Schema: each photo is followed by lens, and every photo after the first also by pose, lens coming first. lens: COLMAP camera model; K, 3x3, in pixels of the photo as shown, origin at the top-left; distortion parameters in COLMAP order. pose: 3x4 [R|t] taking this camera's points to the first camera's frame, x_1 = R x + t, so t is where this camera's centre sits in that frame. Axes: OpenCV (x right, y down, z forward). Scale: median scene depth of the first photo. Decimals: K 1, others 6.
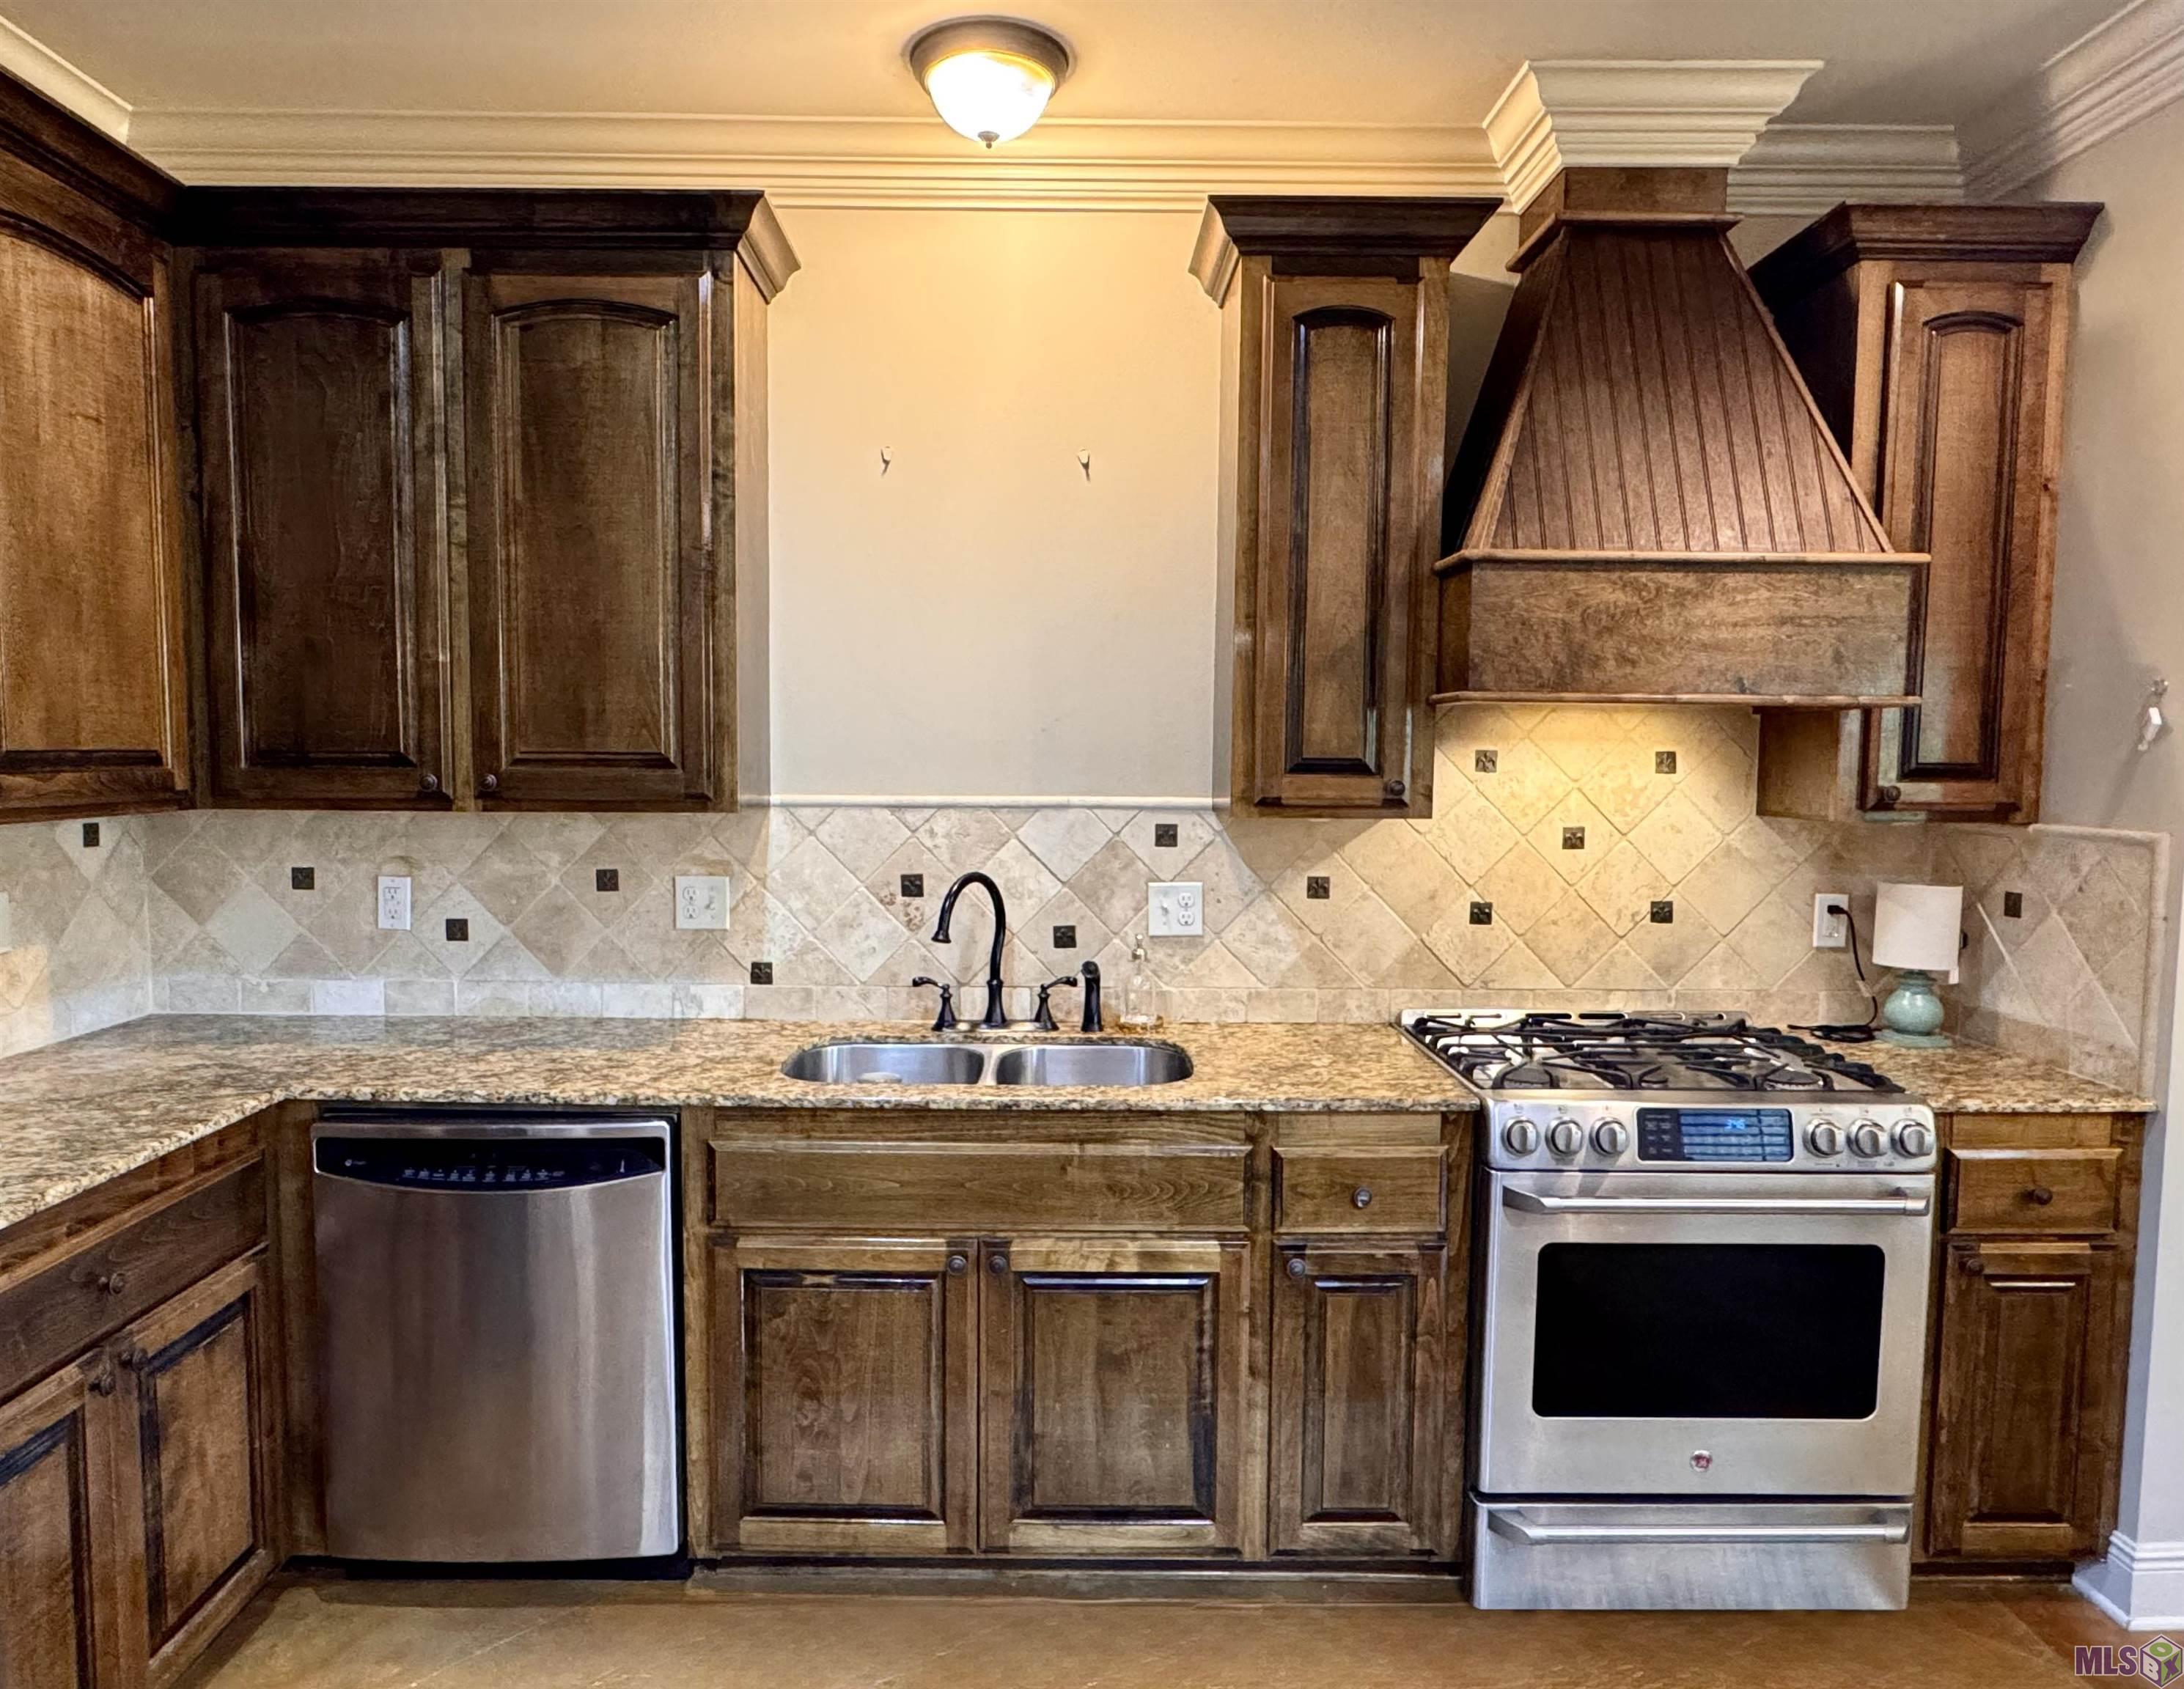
lens RADIAL K [[1377.8, 0, 1092.0], [0, 1377.8, 844.5], [0, 0, 1]] dist [-0.003037, -0.001614]
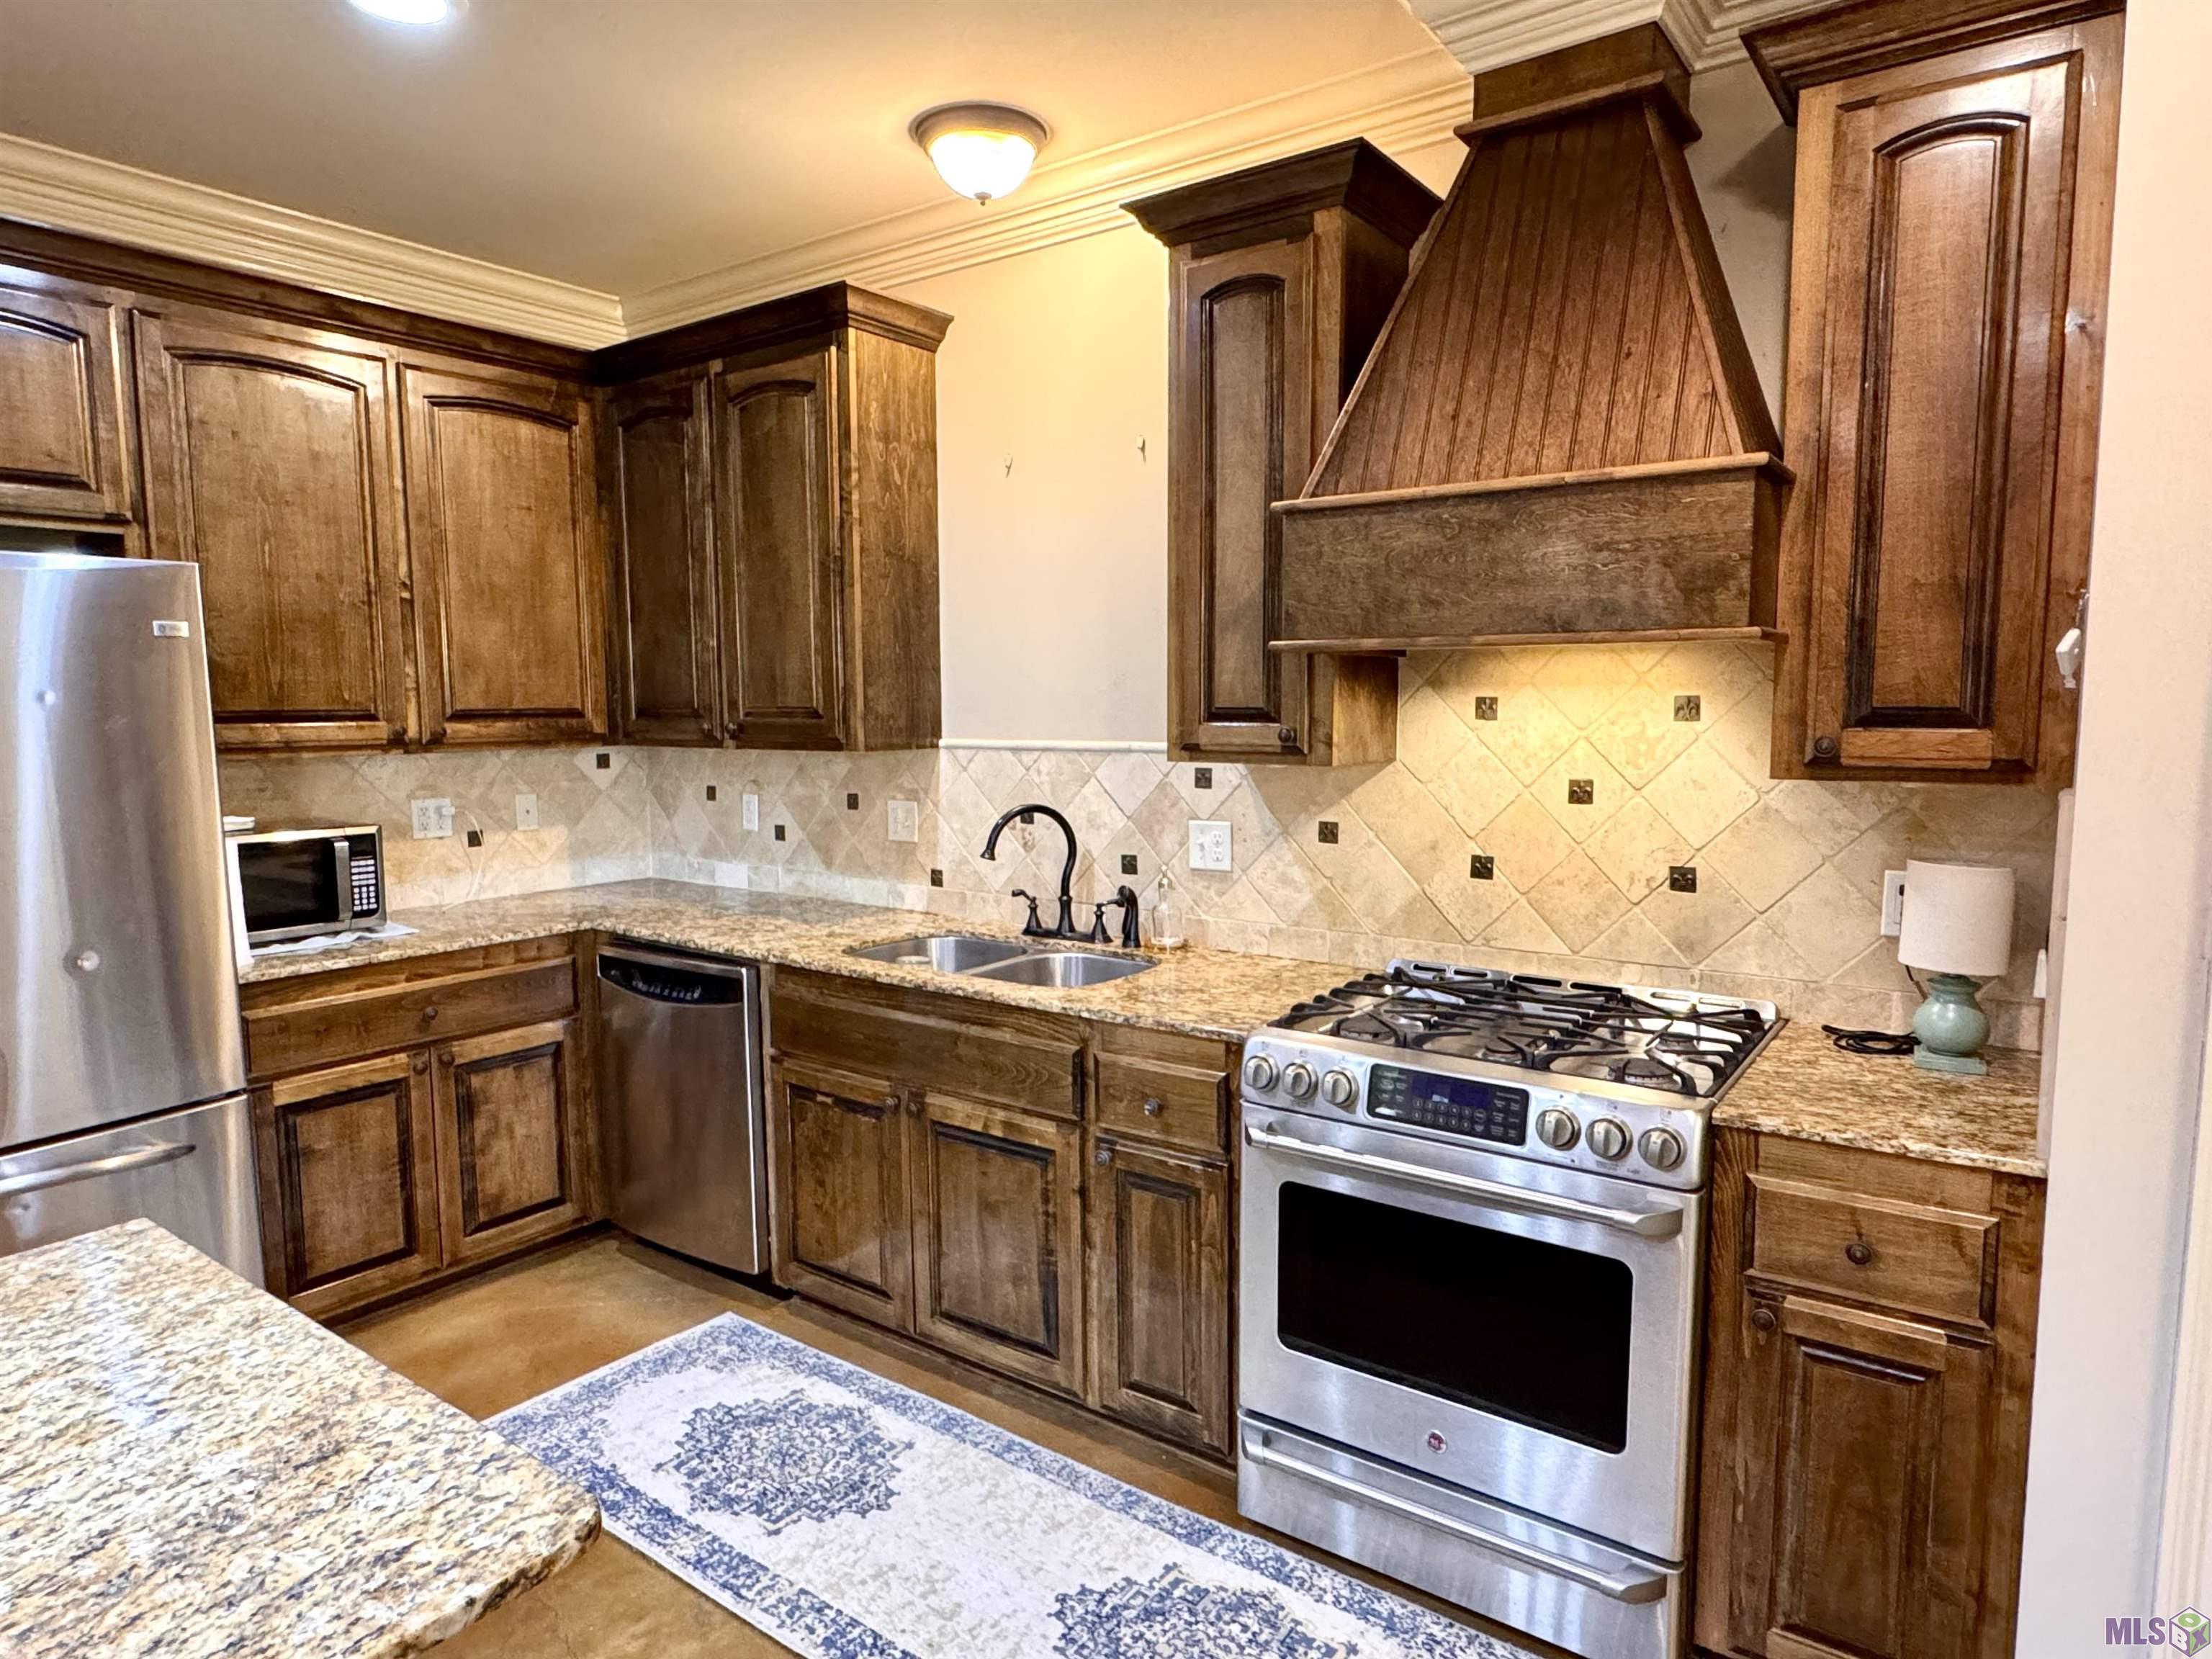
lens RADIAL K [[1337.3, 0, 1106.0], [0, 1337.3, 829.5], [0, 0, 1]] dist [-0.006423, 0.000350]
pose [[0.798075, 0.046850, -0.600734, 0.736716], [-0.029979, 0.998825, 0.038069, -0.004549], [0.601812, -0.012373, 0.798542, 0.117338]]
